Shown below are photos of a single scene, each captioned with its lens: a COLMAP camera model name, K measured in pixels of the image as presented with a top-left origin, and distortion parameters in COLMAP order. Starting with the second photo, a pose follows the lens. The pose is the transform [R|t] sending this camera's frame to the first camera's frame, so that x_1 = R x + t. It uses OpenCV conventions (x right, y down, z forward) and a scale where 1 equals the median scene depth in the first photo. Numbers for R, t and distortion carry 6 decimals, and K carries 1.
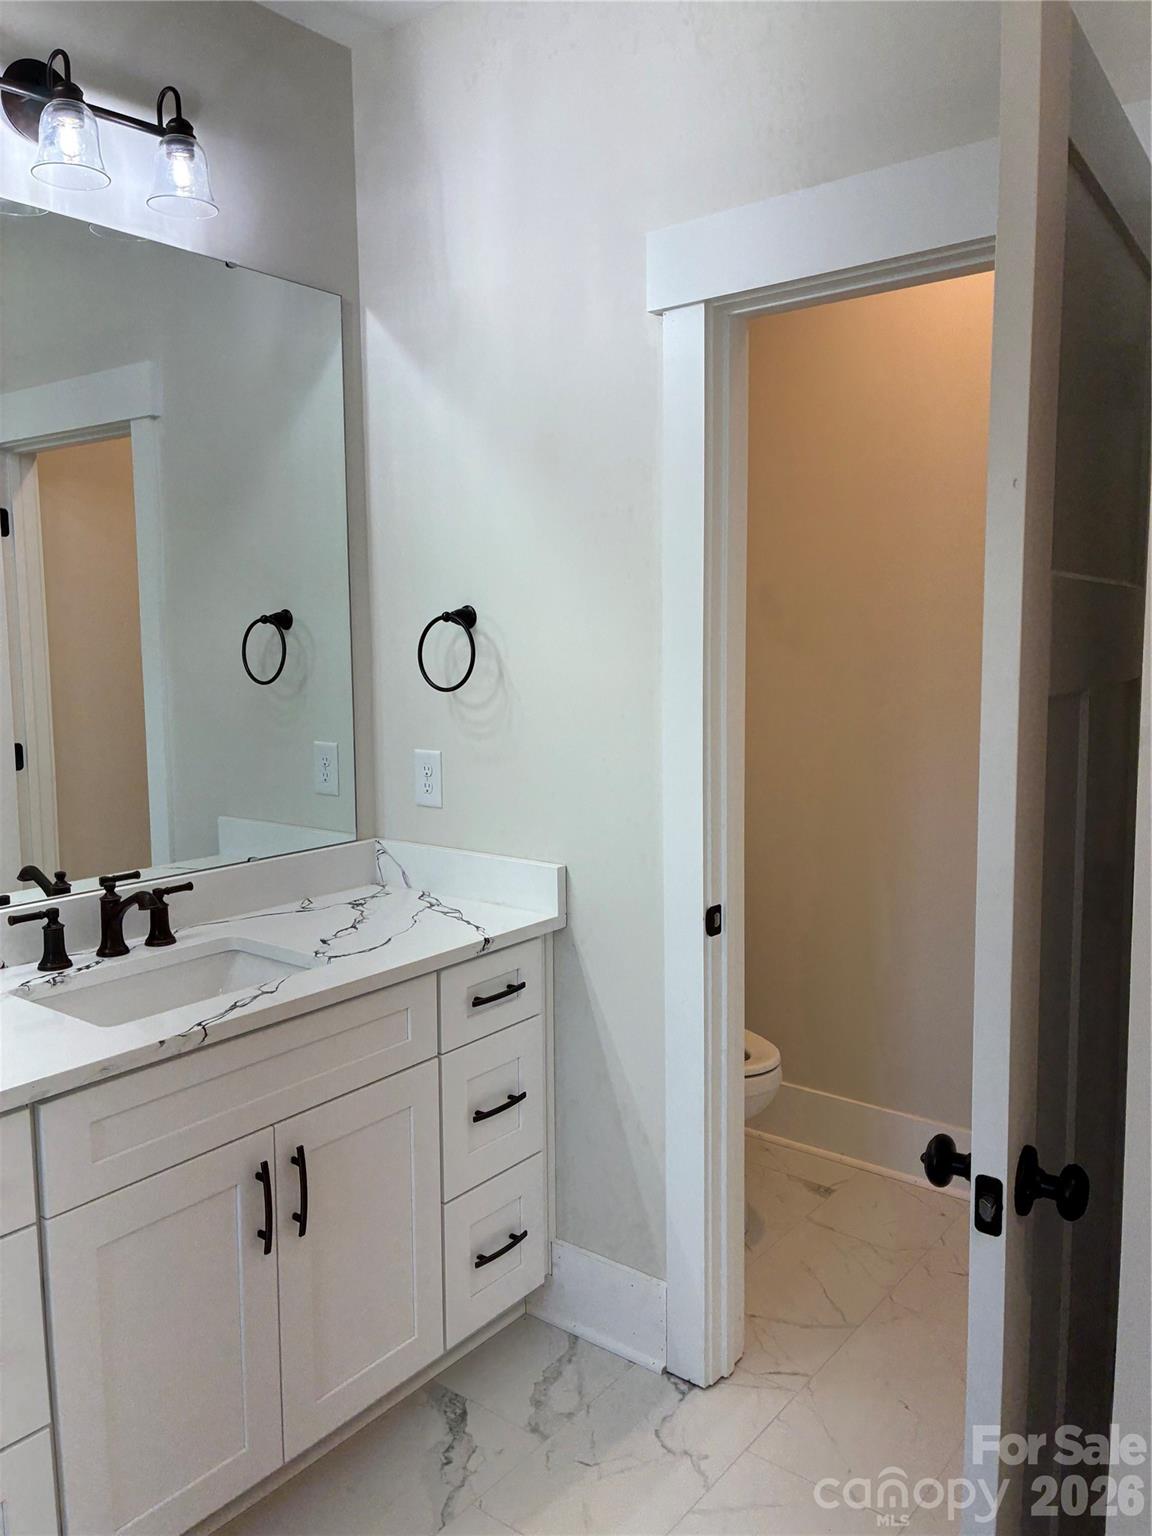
lens RADIAL K [[1156.5, 0, 567.3], [0, 1156.5, 755.2], [0, 0, 1]] dist [0.044748, -0.054400]
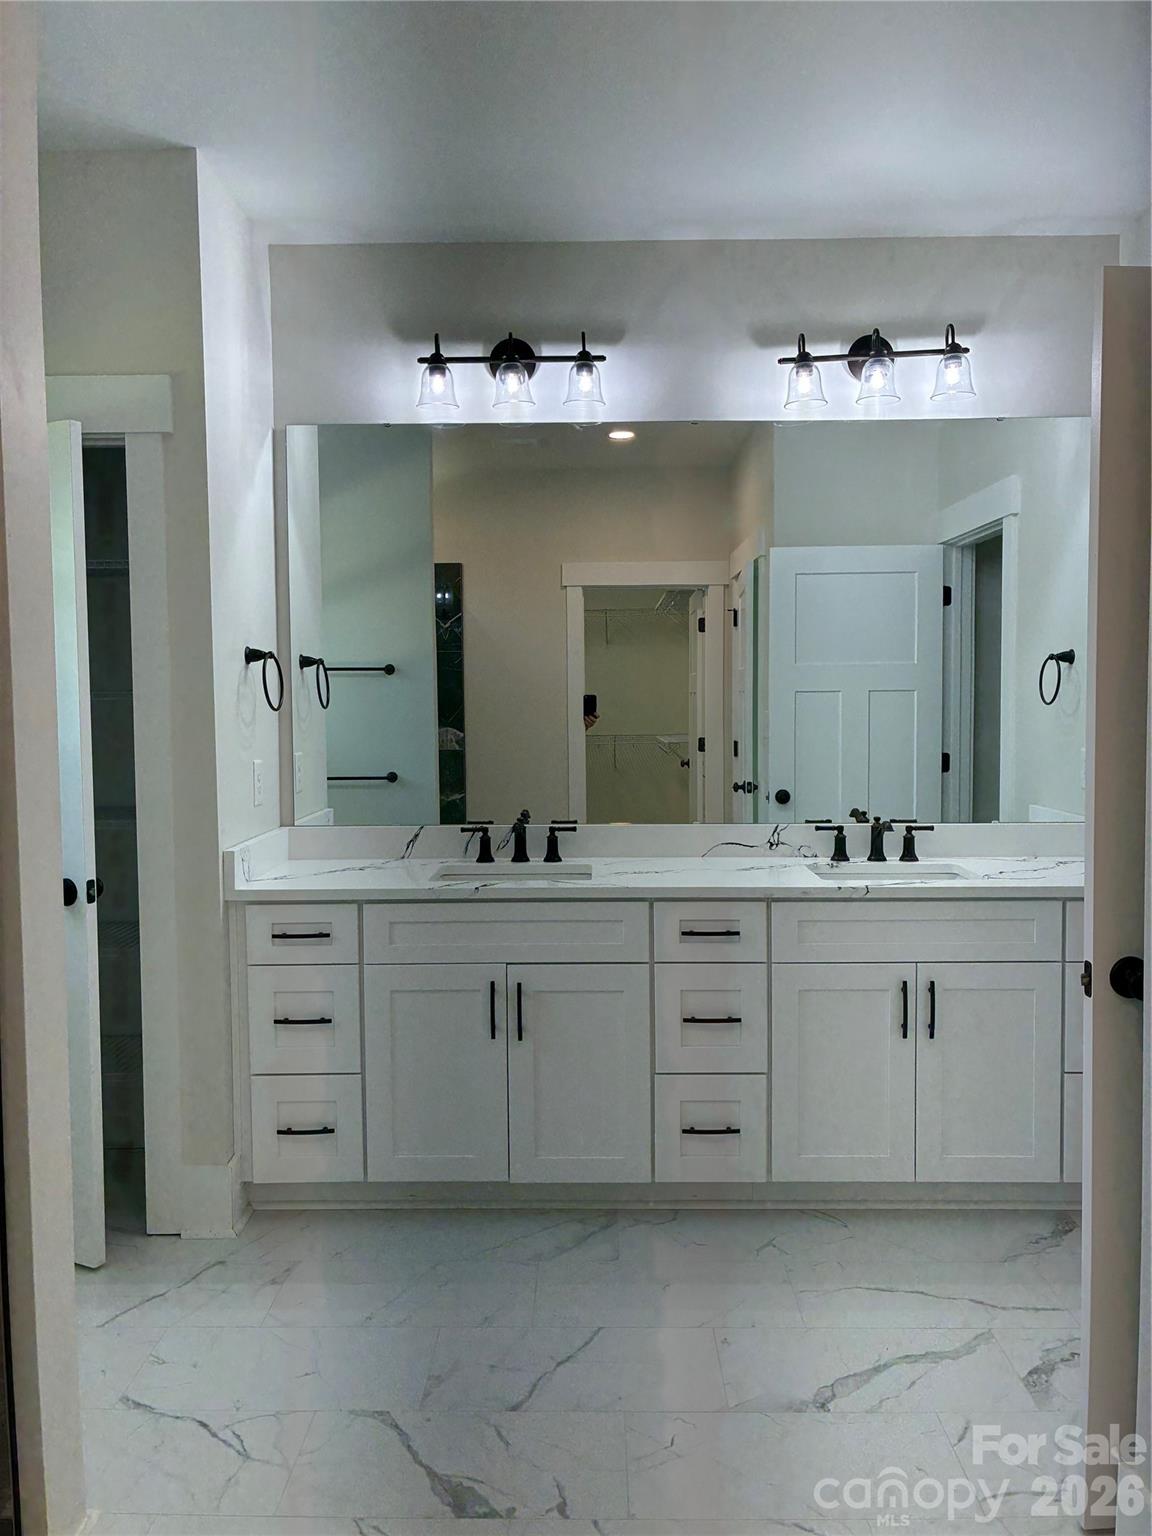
lens RADIAL K [[1156.5, 0, 585.8], [0, 1156.5, 764.0], [0, 0, 1]] dist [0.044748, -0.054400]
pose [[0.606449, 0.048052, -0.793669, 0.676169], [-0.081946, 0.996634, -0.002276, 0.075500], [0.790888, 0.066418, 0.608346, -0.337158]]
